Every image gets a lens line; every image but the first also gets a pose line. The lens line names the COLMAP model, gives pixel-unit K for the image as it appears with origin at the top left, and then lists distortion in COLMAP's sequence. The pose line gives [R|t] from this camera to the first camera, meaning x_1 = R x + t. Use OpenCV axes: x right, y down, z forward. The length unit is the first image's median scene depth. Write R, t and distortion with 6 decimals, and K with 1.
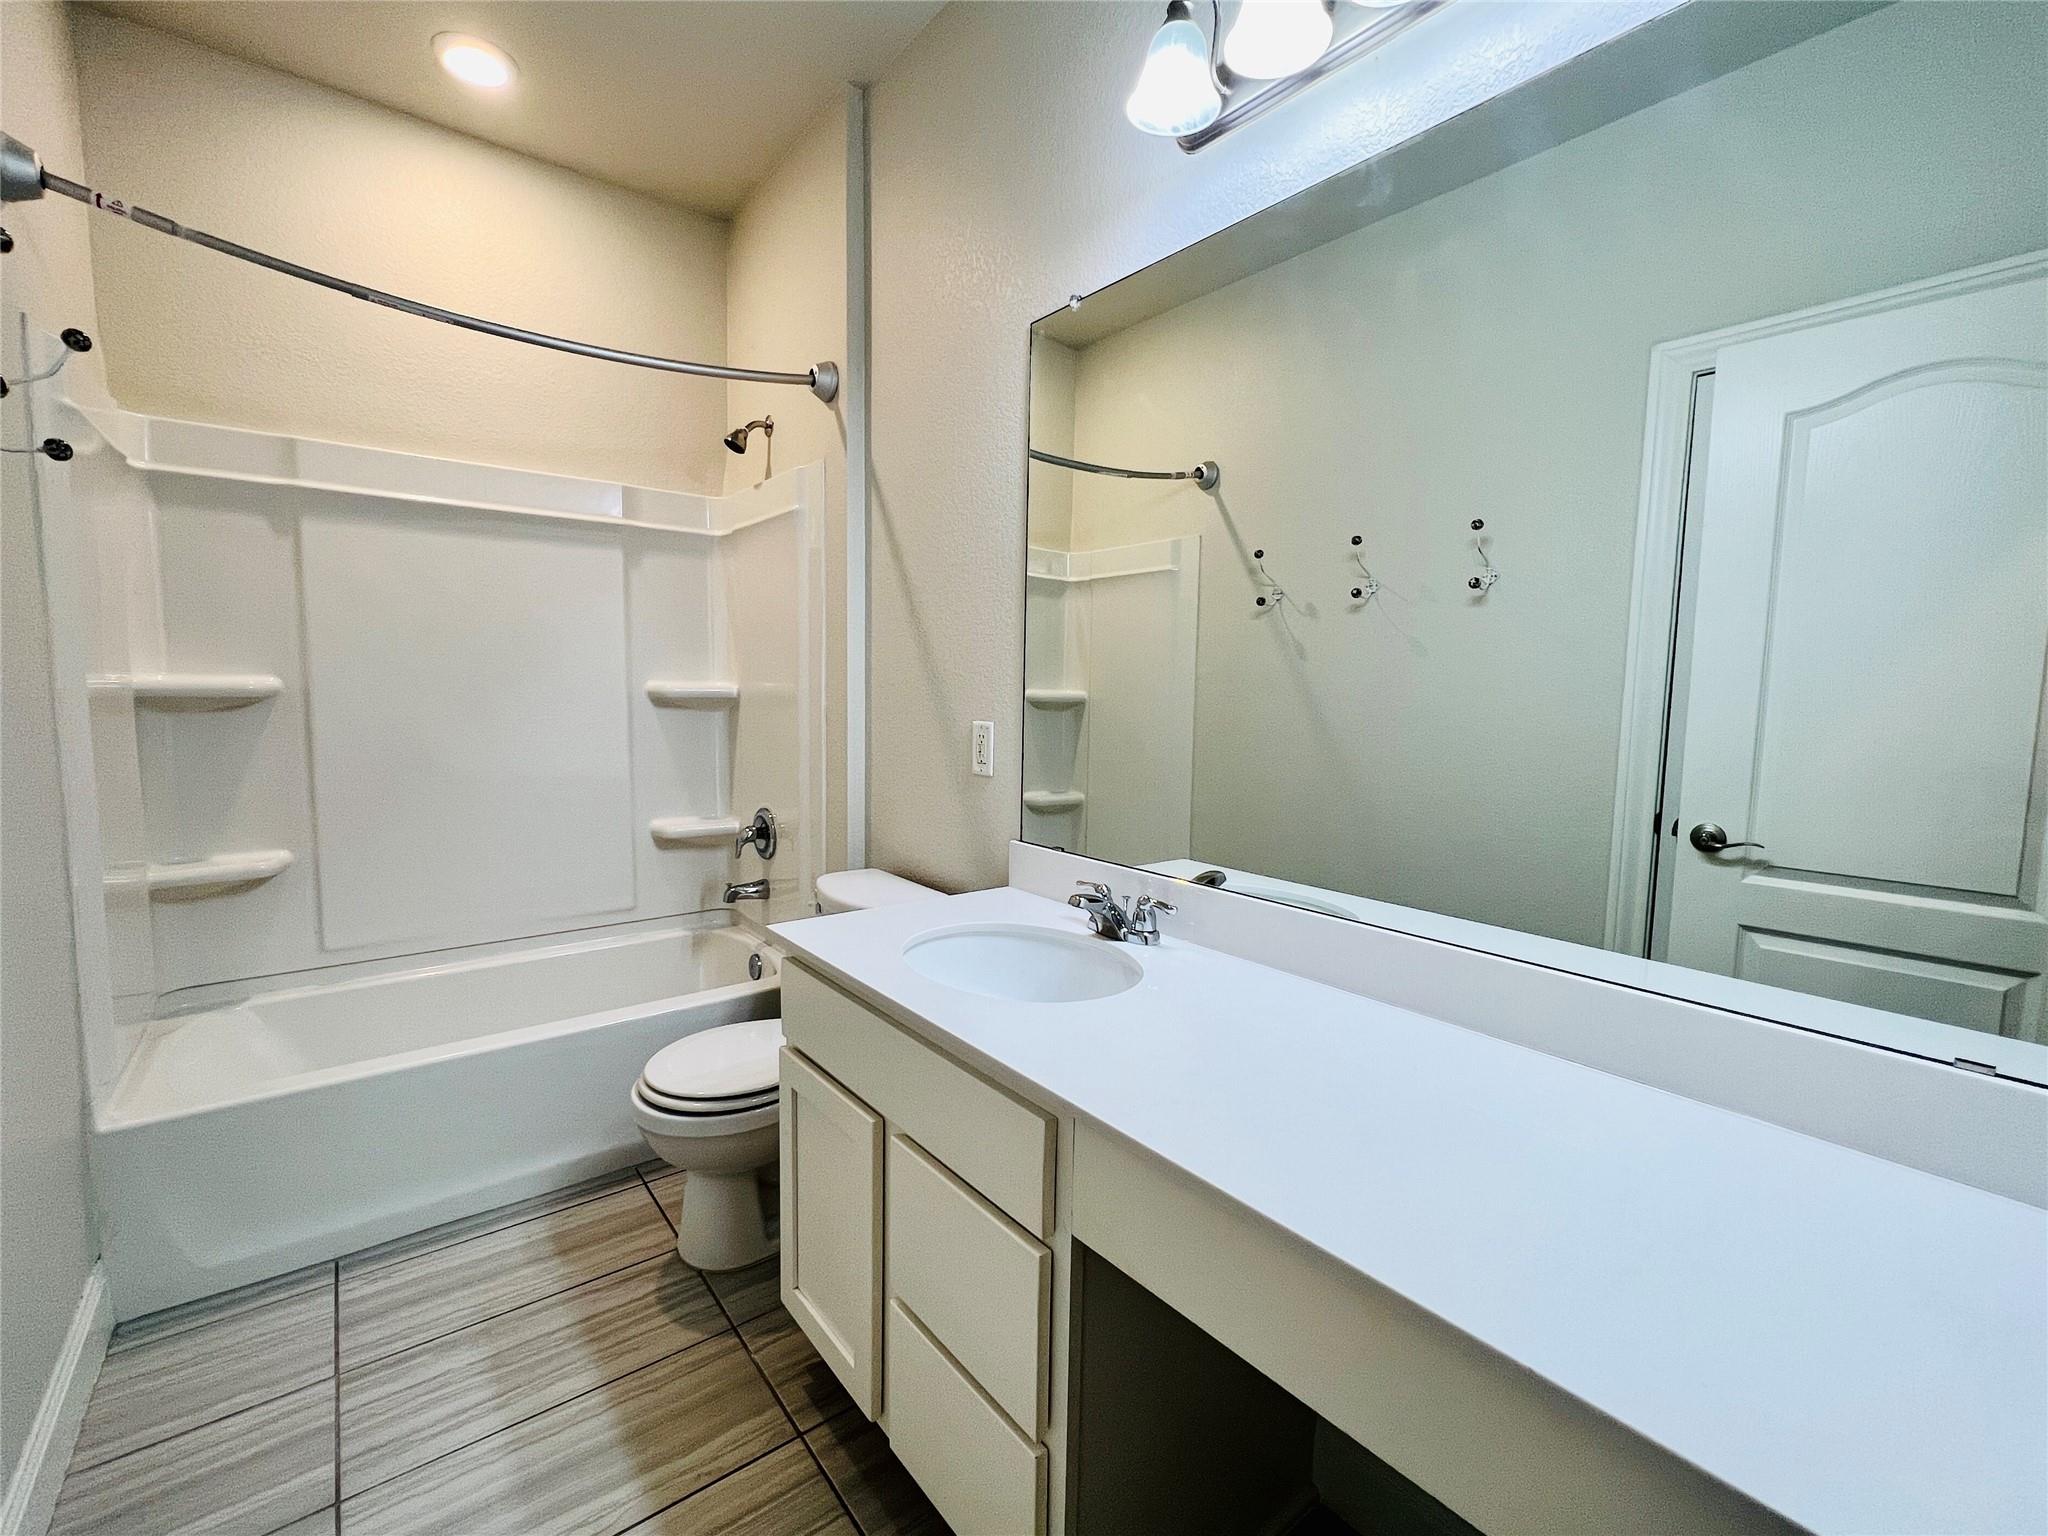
lens RADIAL K [[876.9, 0, 1026.8], [0, 876.9, 766.6], [0, 0, 1]] dist [0.012708, -0.001302]
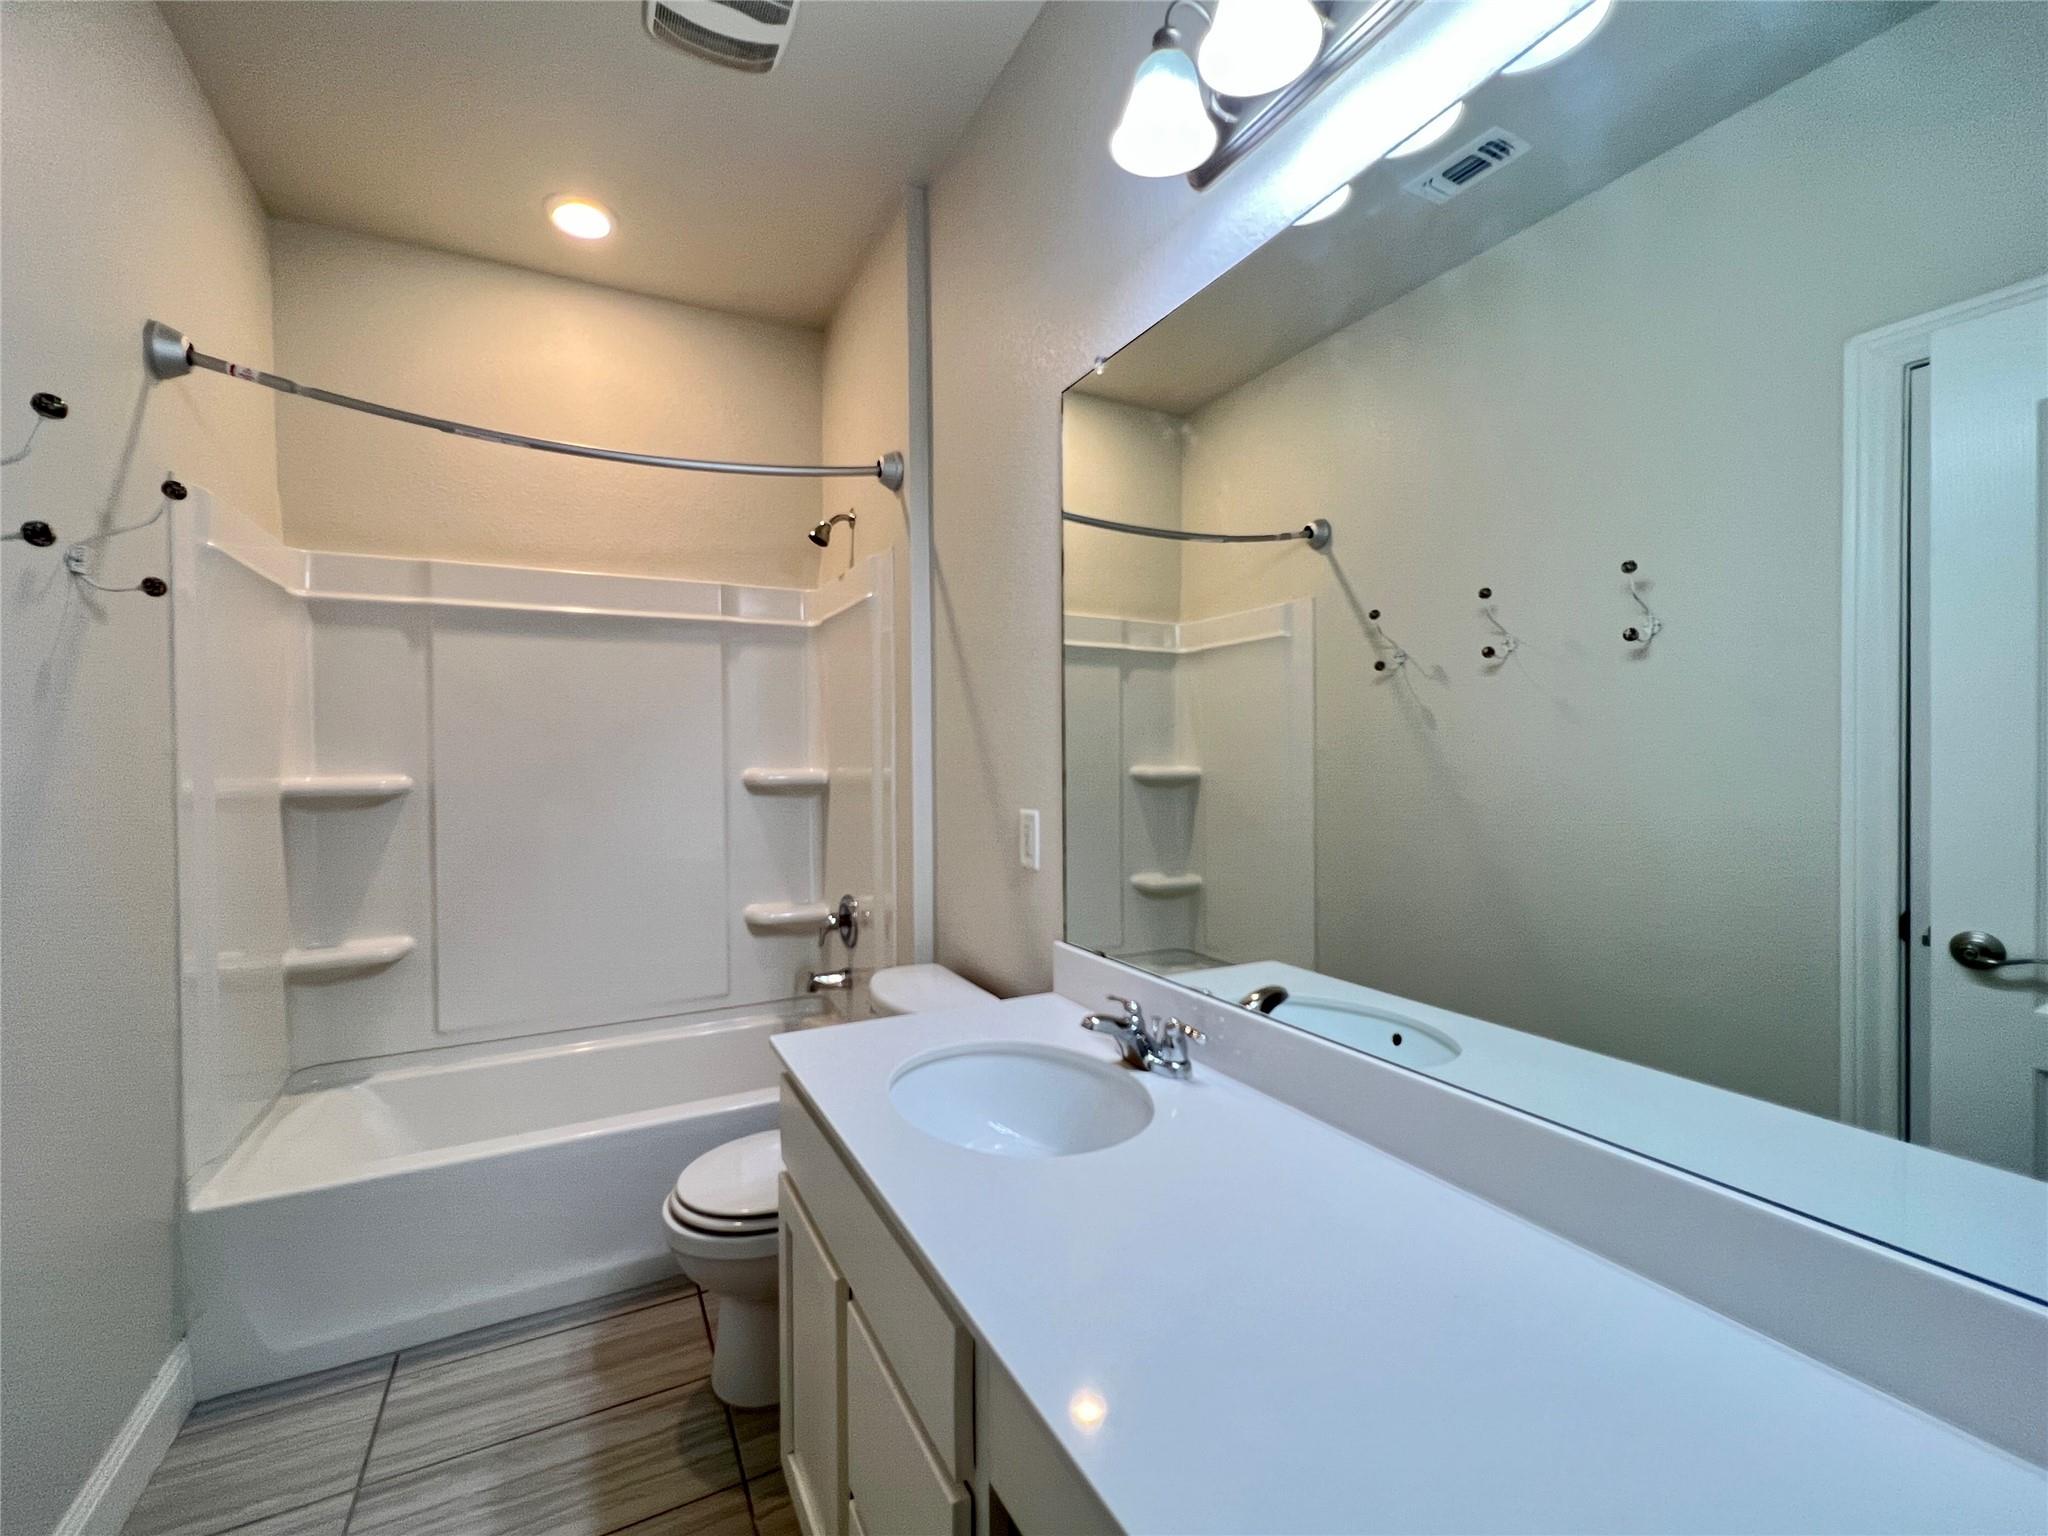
lens RADIAL K [[876.9, 0, 1023.8], [0, 876.9, 769.1], [0, 0, 1]] dist [0.012708, -0.001302]
pose [[0.981827, -0.021622, -0.188543, 0.111193], [0.006689, 0.996814, -0.079482, -0.019530], [0.189661, 0.076777, 0.978843, 0.081964]]
